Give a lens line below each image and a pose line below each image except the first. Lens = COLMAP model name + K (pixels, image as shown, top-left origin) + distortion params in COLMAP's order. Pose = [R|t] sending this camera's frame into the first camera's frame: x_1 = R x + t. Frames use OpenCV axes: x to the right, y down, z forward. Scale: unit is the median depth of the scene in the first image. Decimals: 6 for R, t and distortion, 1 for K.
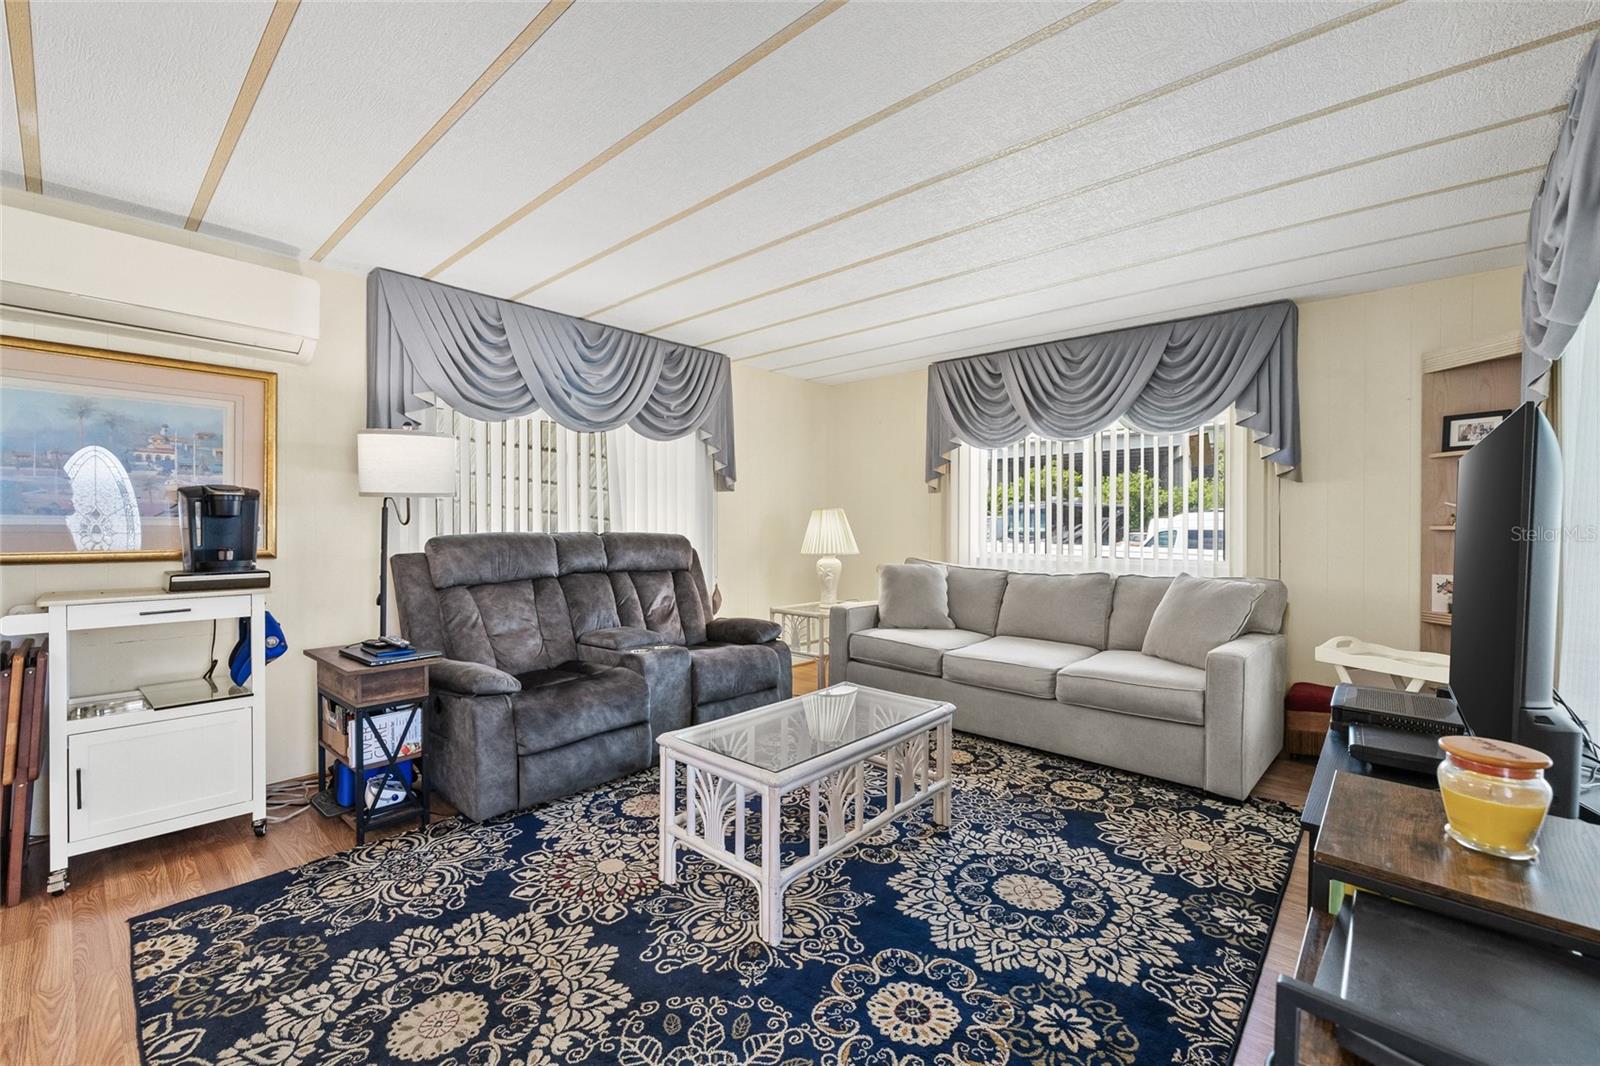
lens RADIAL K [[658.2, 0, 849.4], [0, 658.2, 541.8], [0, 0, 1]] dist [0.009569, 0.000773]
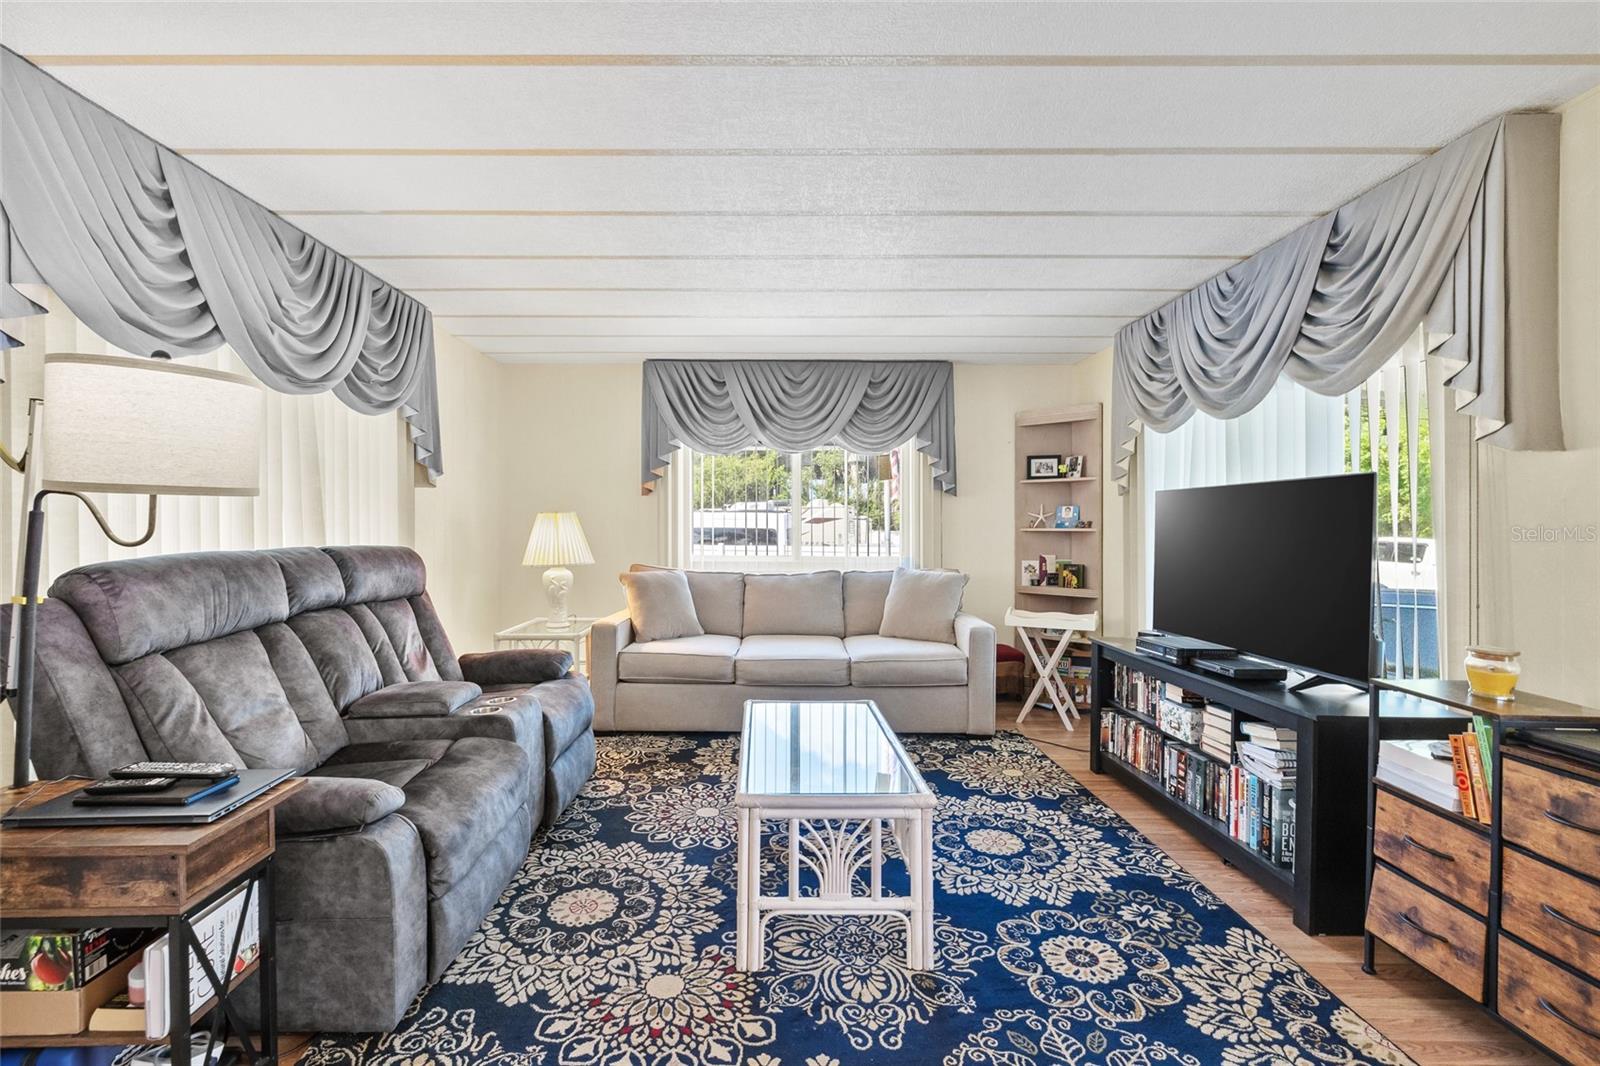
lens RADIAL K [[658.2, 0, 799.0], [0, 658.2, 527.2], [0, 0, 1]] dist [0.009569, 0.000773]
pose [[0.757917, -0.008292, 0.652299, -0.437297], [0.022810, 0.999645, -0.013796, -0.013950], [-0.651953, 0.025336, 0.757836, 0.183963]]
